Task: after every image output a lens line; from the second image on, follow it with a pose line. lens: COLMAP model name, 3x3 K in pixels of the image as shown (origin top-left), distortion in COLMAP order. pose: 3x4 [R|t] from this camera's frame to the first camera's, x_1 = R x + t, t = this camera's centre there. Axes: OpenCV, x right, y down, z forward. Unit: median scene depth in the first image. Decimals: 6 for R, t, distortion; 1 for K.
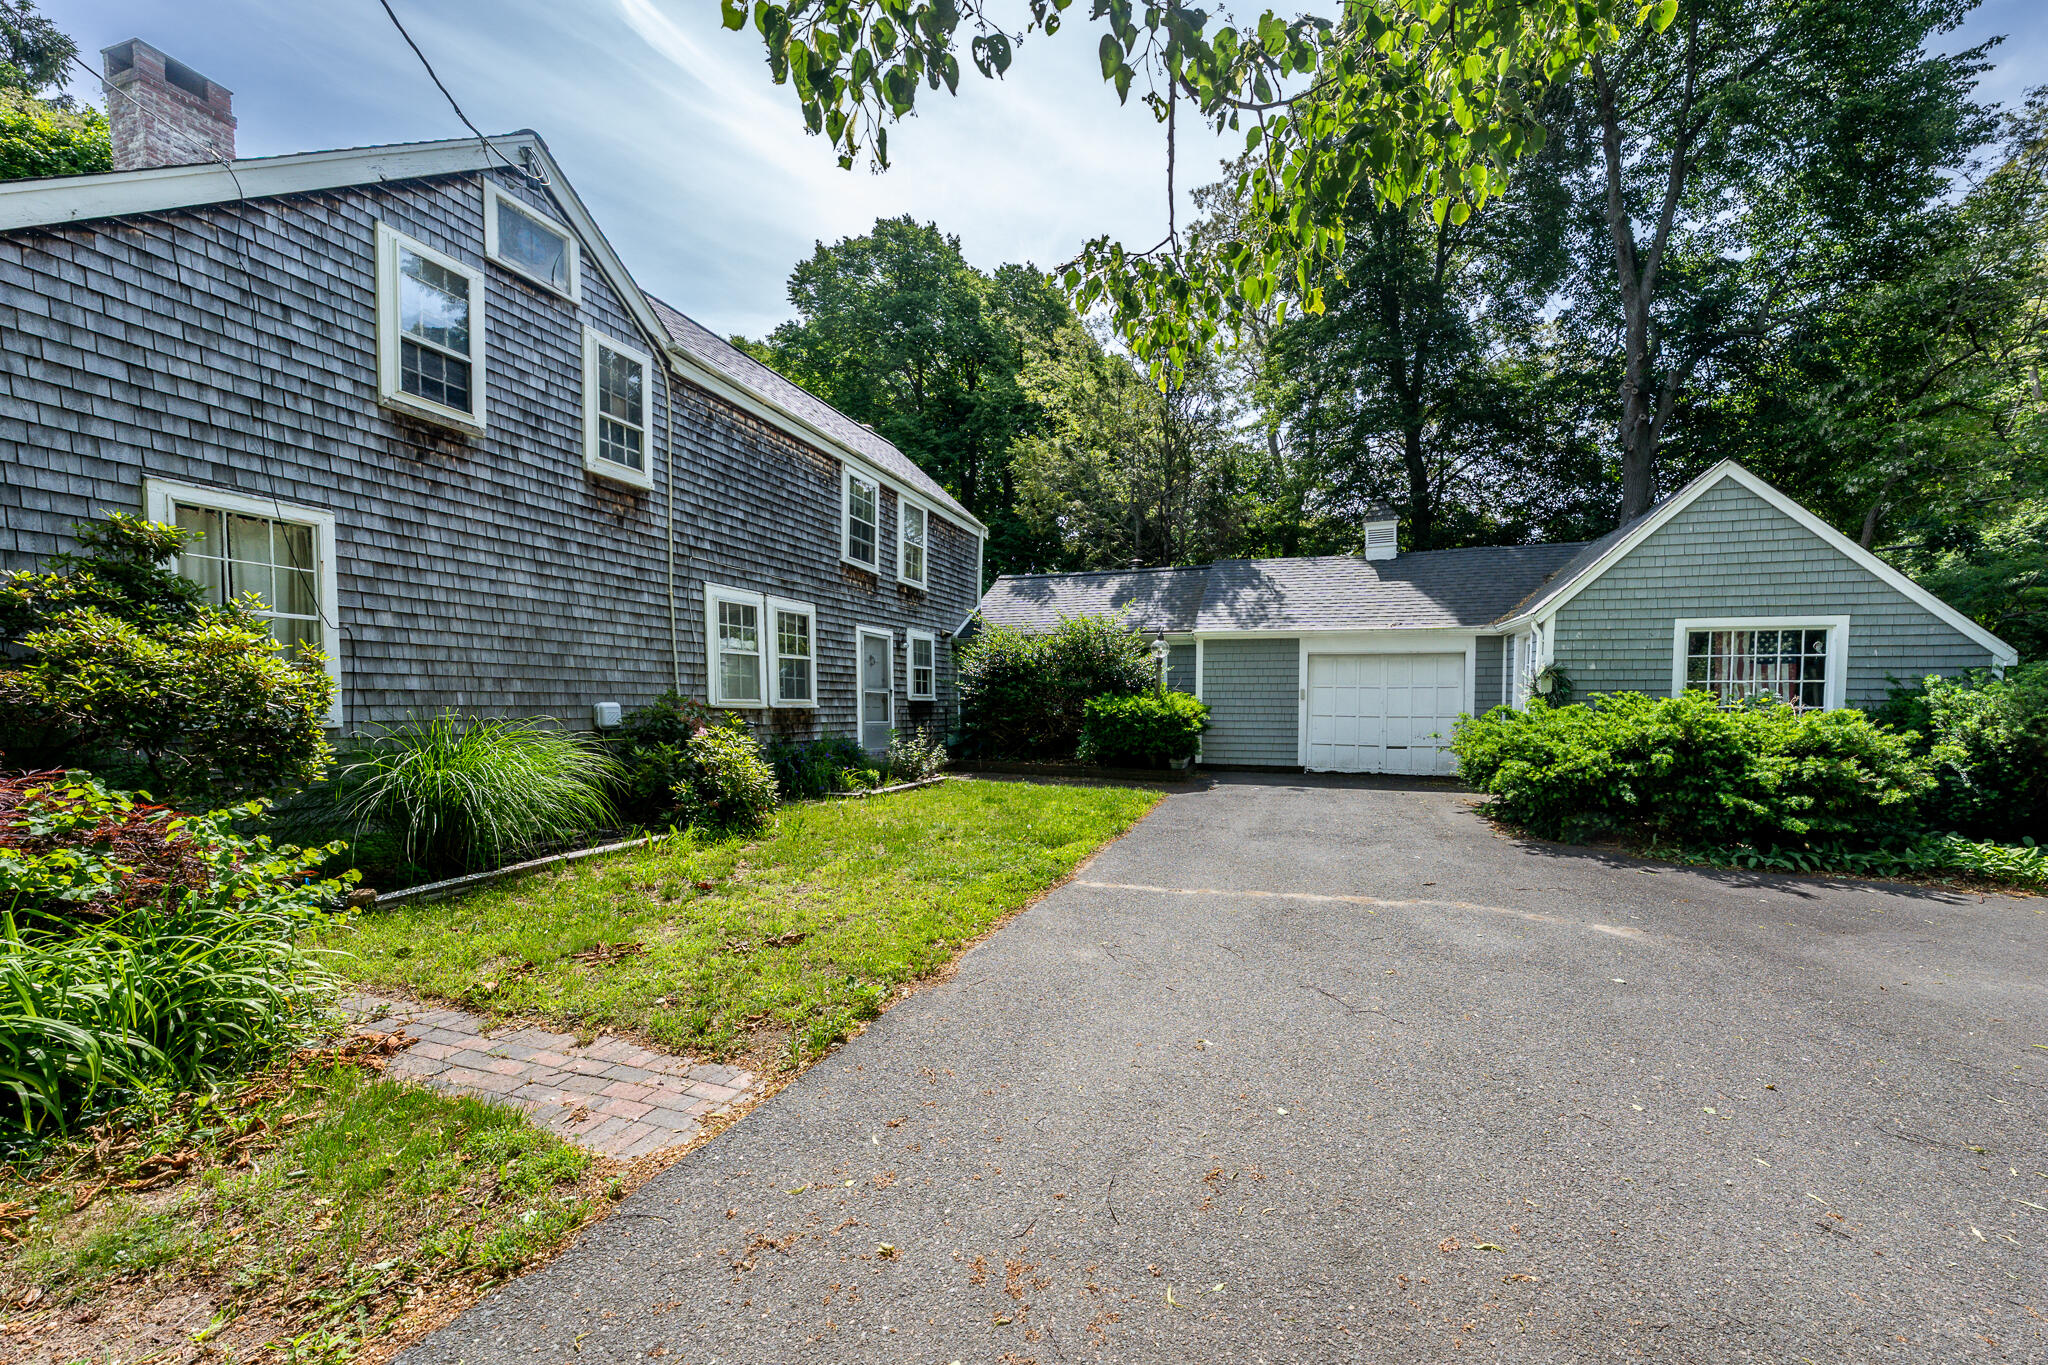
lens RADIAL K [[754.9, 0, 1139.3], [0, 754.9, 748.1], [0, 0, 1]] dist [-0.004537, 0.000079]
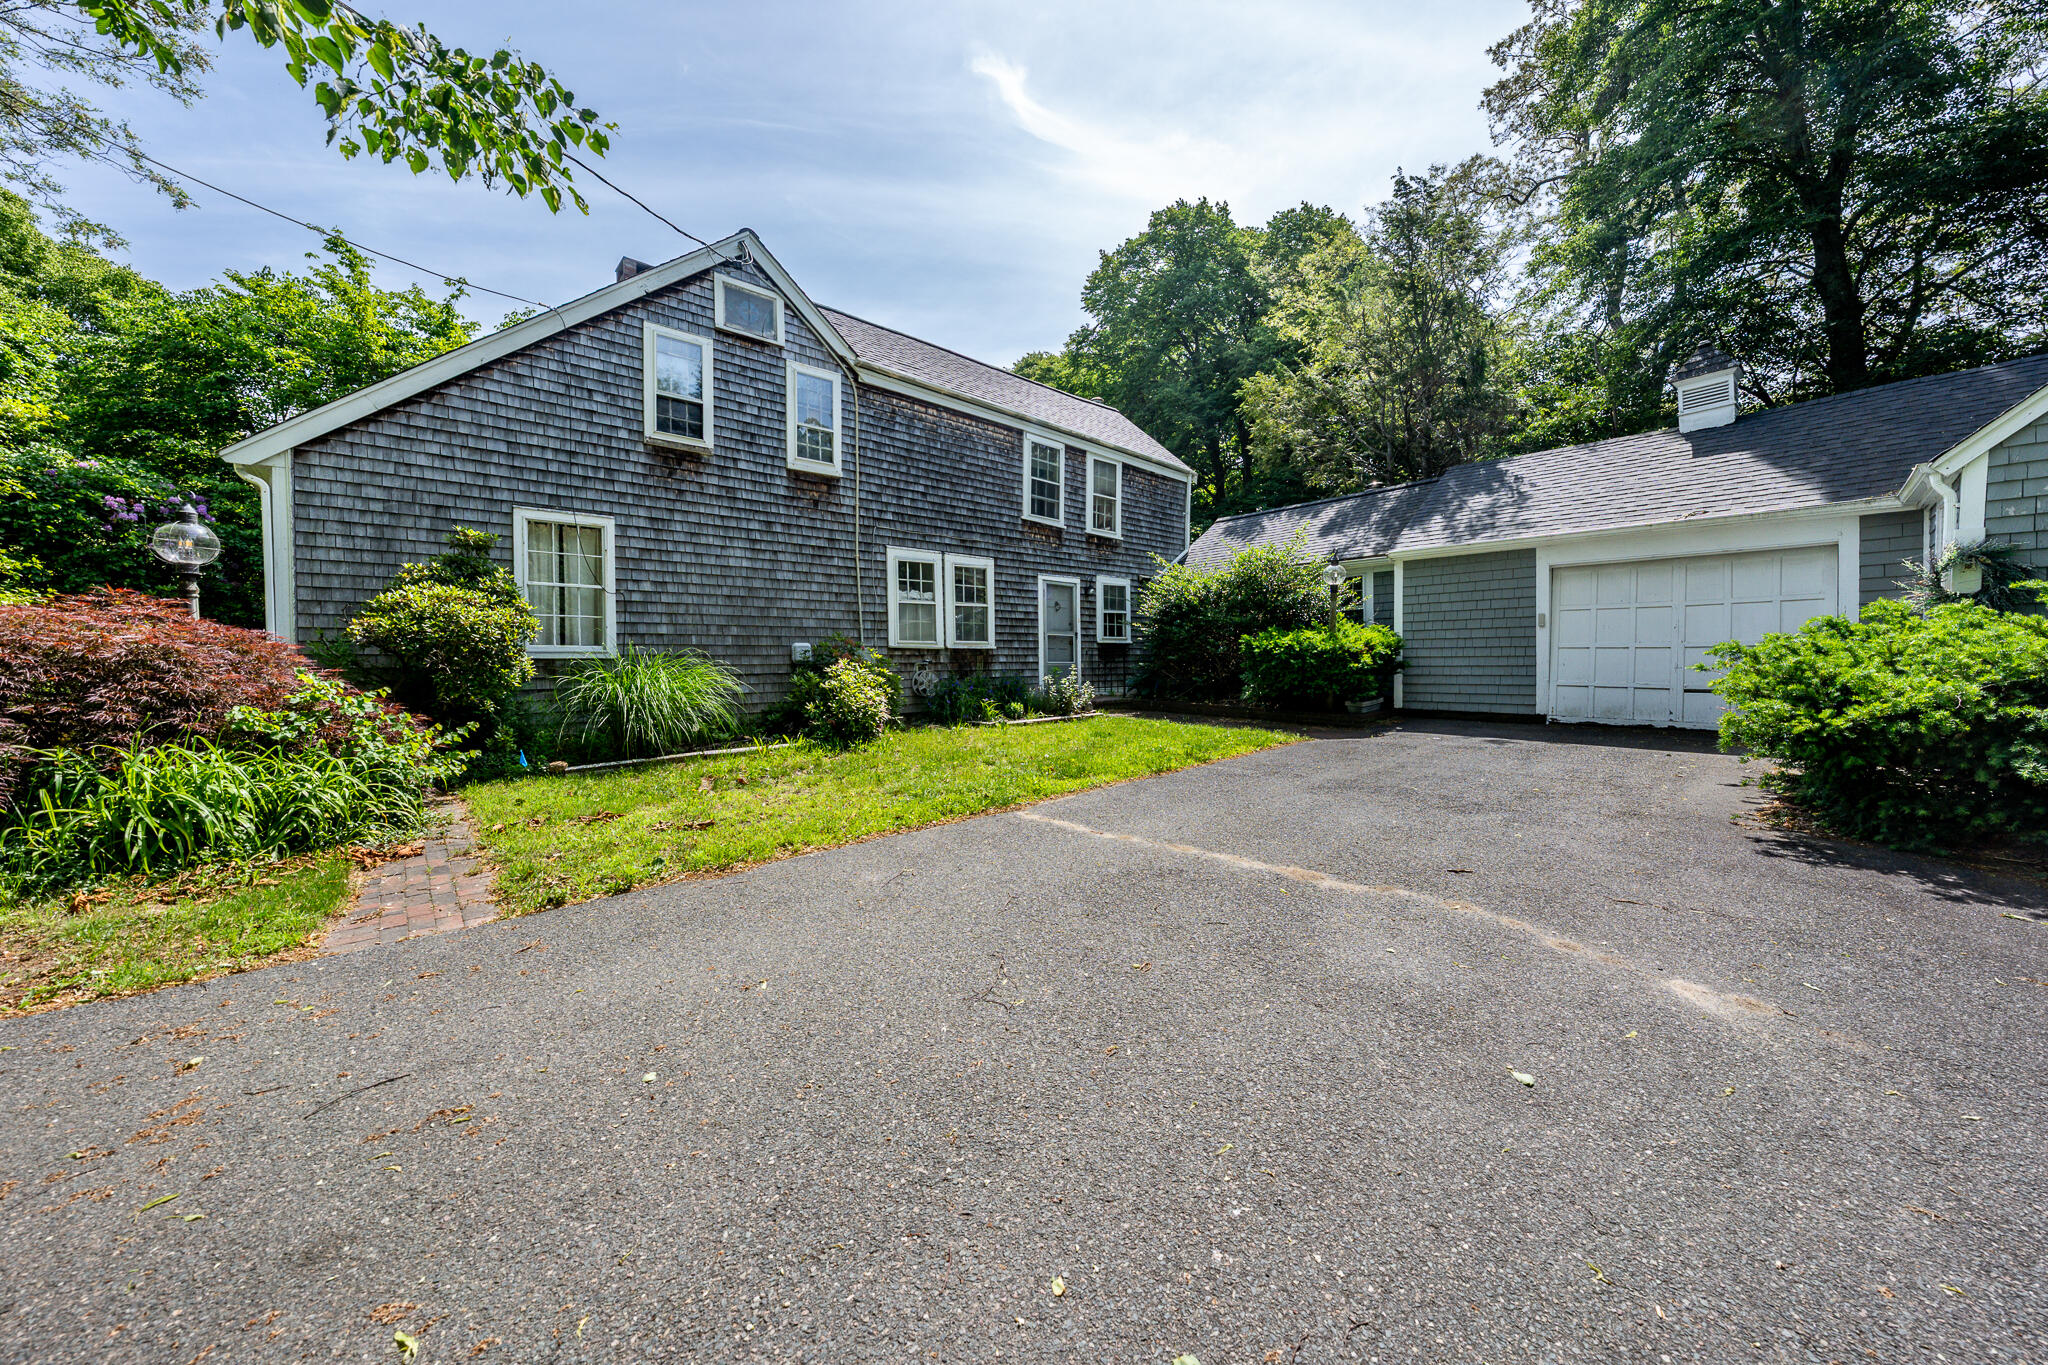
lens RADIAL K [[712.5, 0, 1037.0], [0, 712.5, 682.7], [0, 0, 1]] dist [-0.002699, -0.000201]
pose [[0.833870, 0.004665, -0.551941, 0.209823], [-0.017479, 0.999686, -0.017958, 0.015453], [0.551683, 0.024623, 0.833690, 0.130058]]
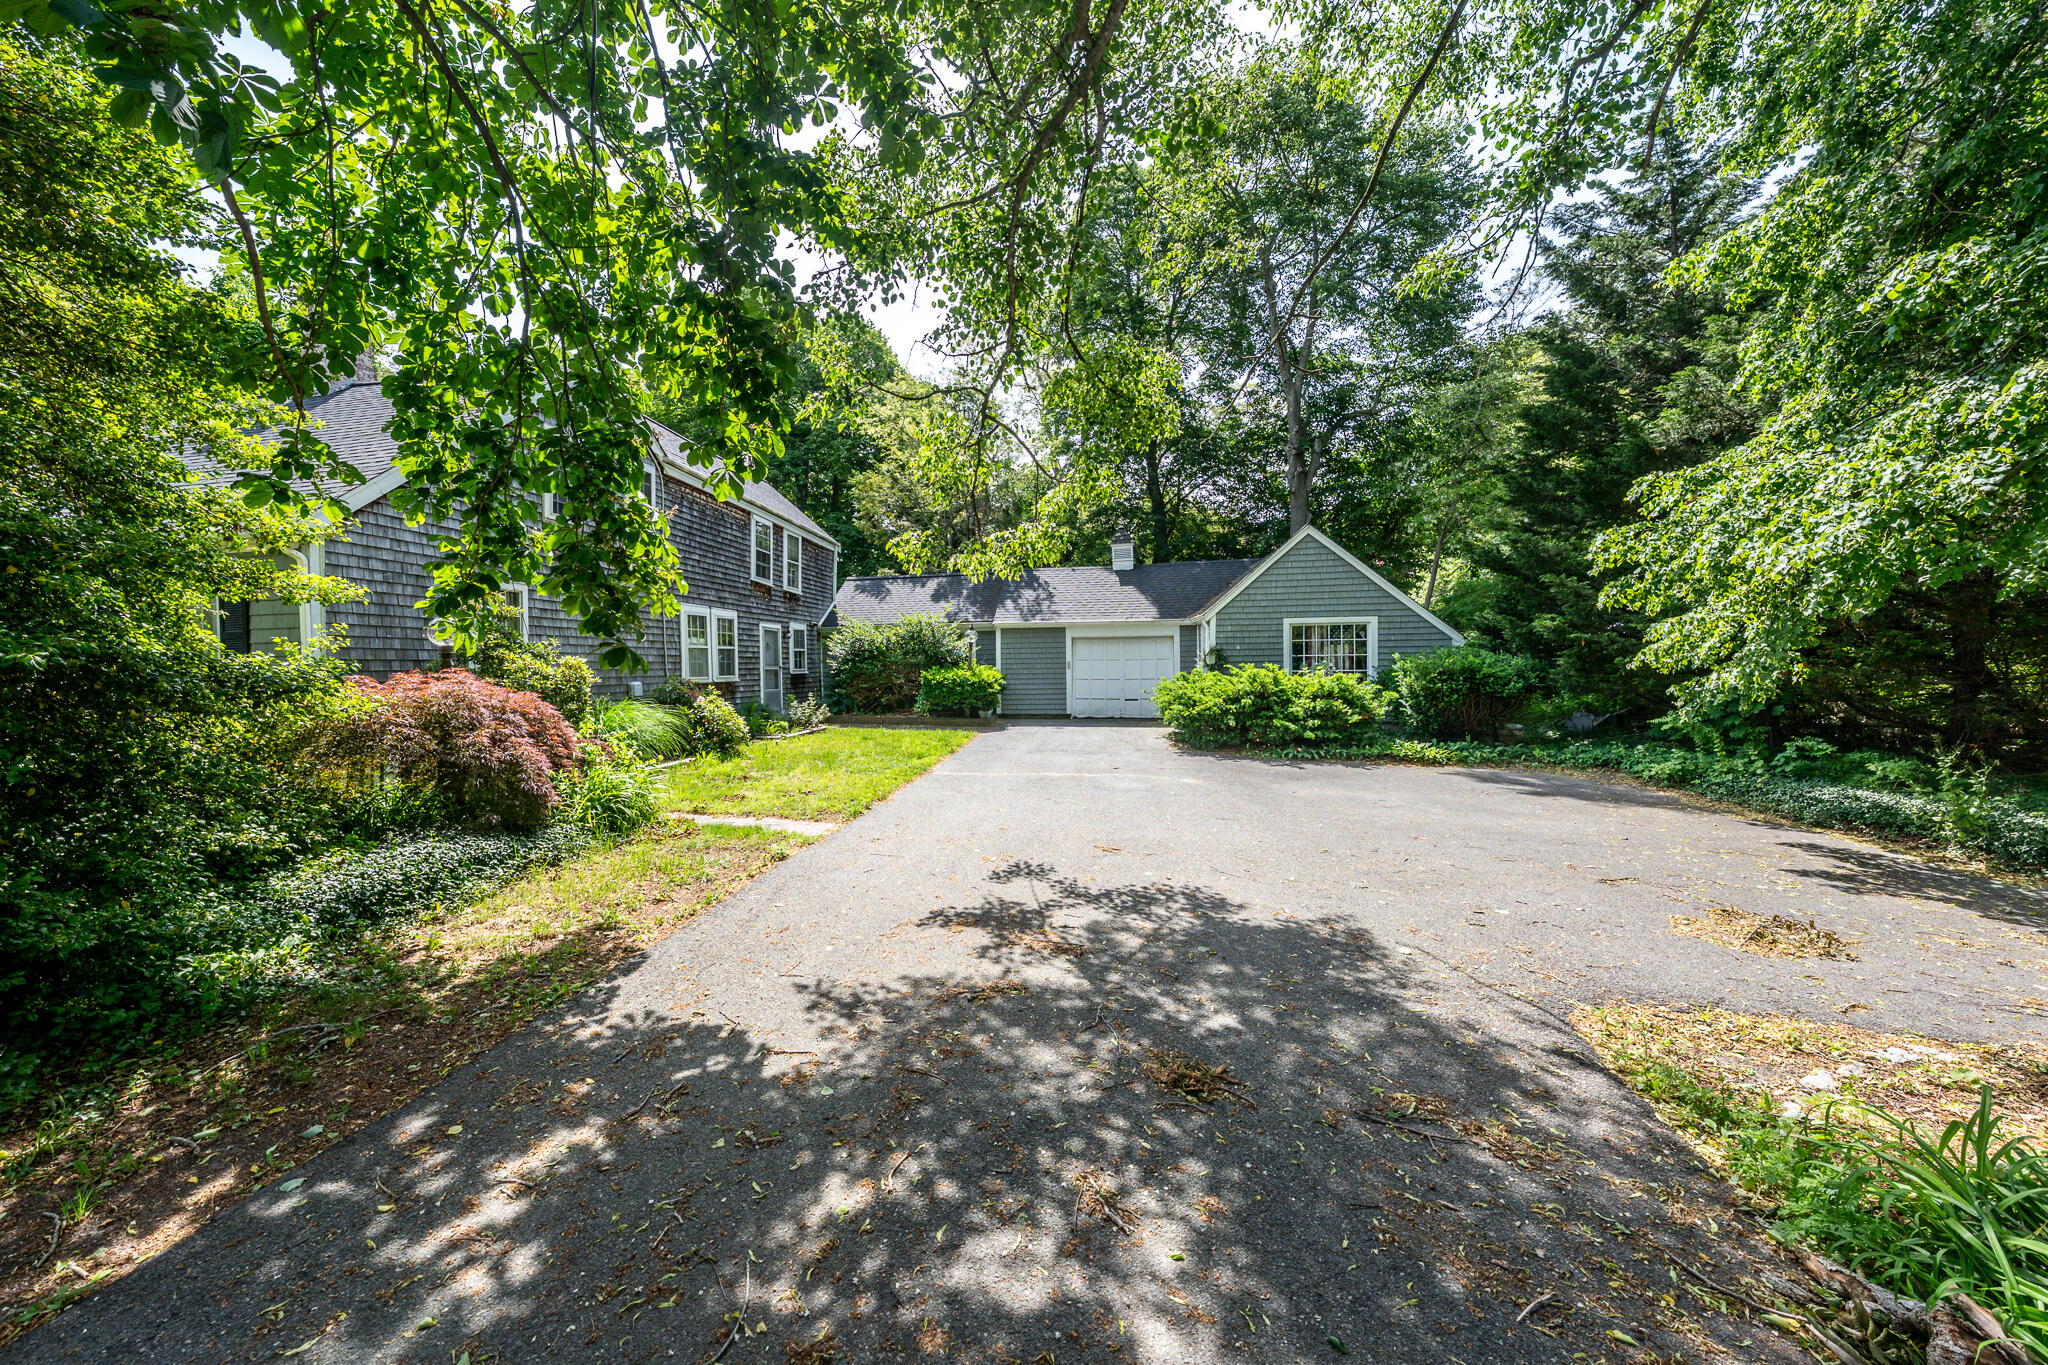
lens RADIAL K [[712.5, 0, 1017.5], [0, 712.5, 679.4], [0, 0, 1]] dist [-0.002699, -0.000201]
pose [[0.994692, -0.018572, 0.101210, -0.025947], [0.022442, 0.999055, -0.037233, 0.006703], [-0.100423, 0.039307, 0.994168, -0.407479]]
